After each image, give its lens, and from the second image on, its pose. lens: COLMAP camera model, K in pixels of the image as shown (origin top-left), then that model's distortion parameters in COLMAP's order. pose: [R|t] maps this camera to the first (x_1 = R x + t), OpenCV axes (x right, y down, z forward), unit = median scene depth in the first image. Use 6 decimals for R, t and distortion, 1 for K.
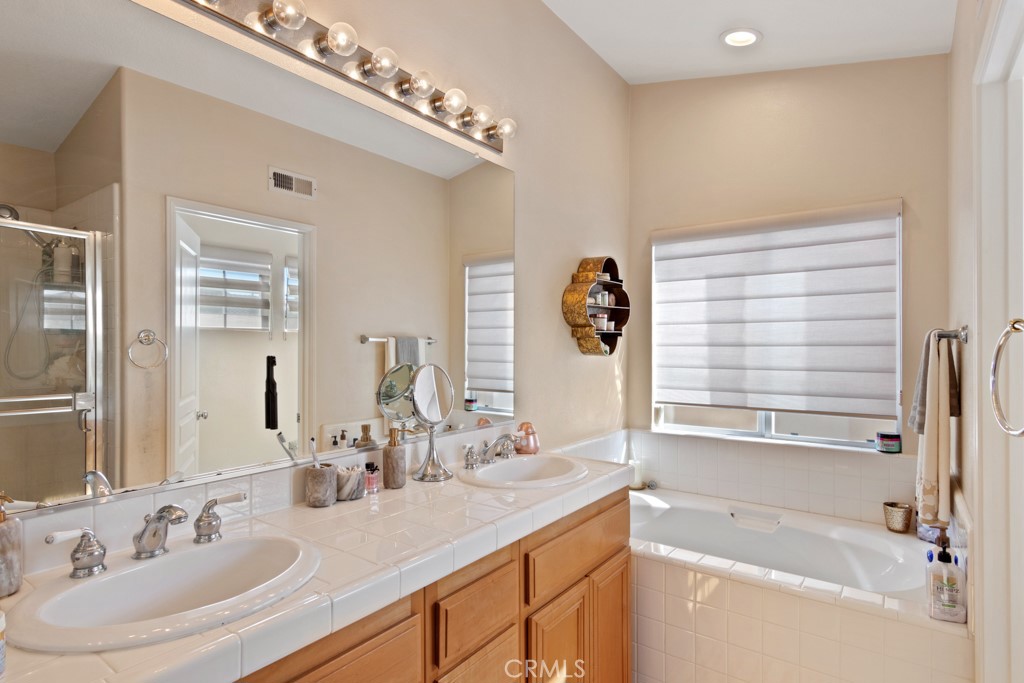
lens RADIAL K [[525.7, 0, 508.8], [0, 525.7, 342.9], [0, 0, 1]] dist [-0.001012, 0.000040]
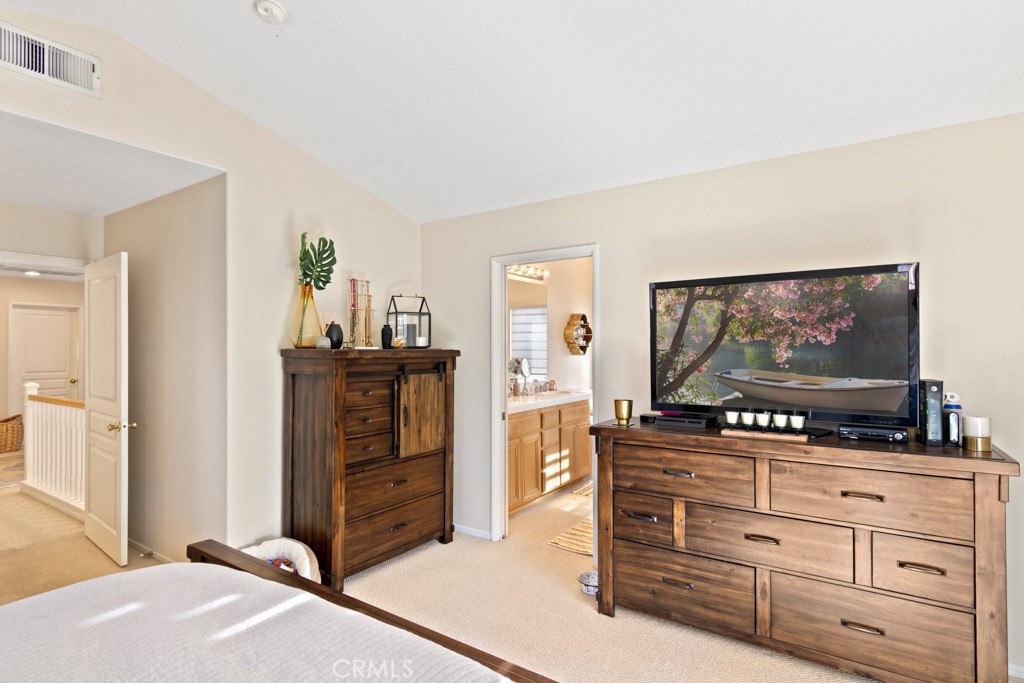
lens RADIAL K [[525.7, 0, 504.7], [0, 525.7, 345.7], [0, 0, 1]] dist [-0.001012, 0.000040]
pose [[0.999310, 0.001479, 0.037120, -0.295387], [-0.001622, 0.999991, 0.003826, -0.032356], [-0.037114, -0.003884, 0.999303, -1.595821]]
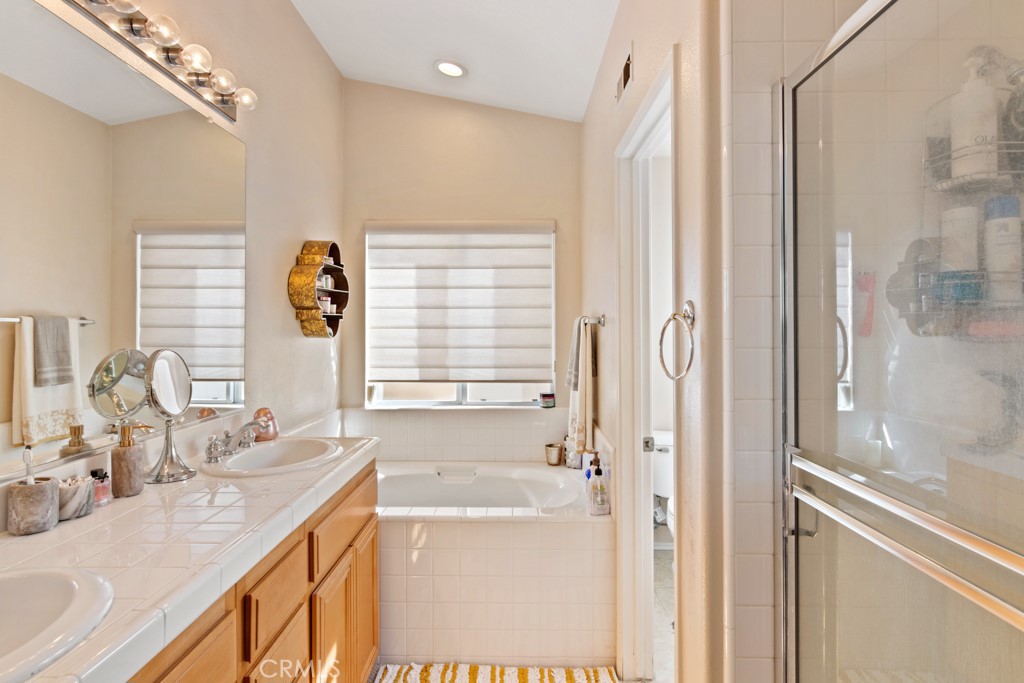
lens RADIAL K [[525.7, 0, 495.1], [0, 525.7, 319.1], [0, 0, 1]] dist [-0.001012, 0.000040]
pose [[0.818917, 0.009985, 0.573824, -0.160189], [-0.003511, 0.999917, -0.012389, -0.000543], [-0.573901, 0.008131, 0.818885, -0.026680]]
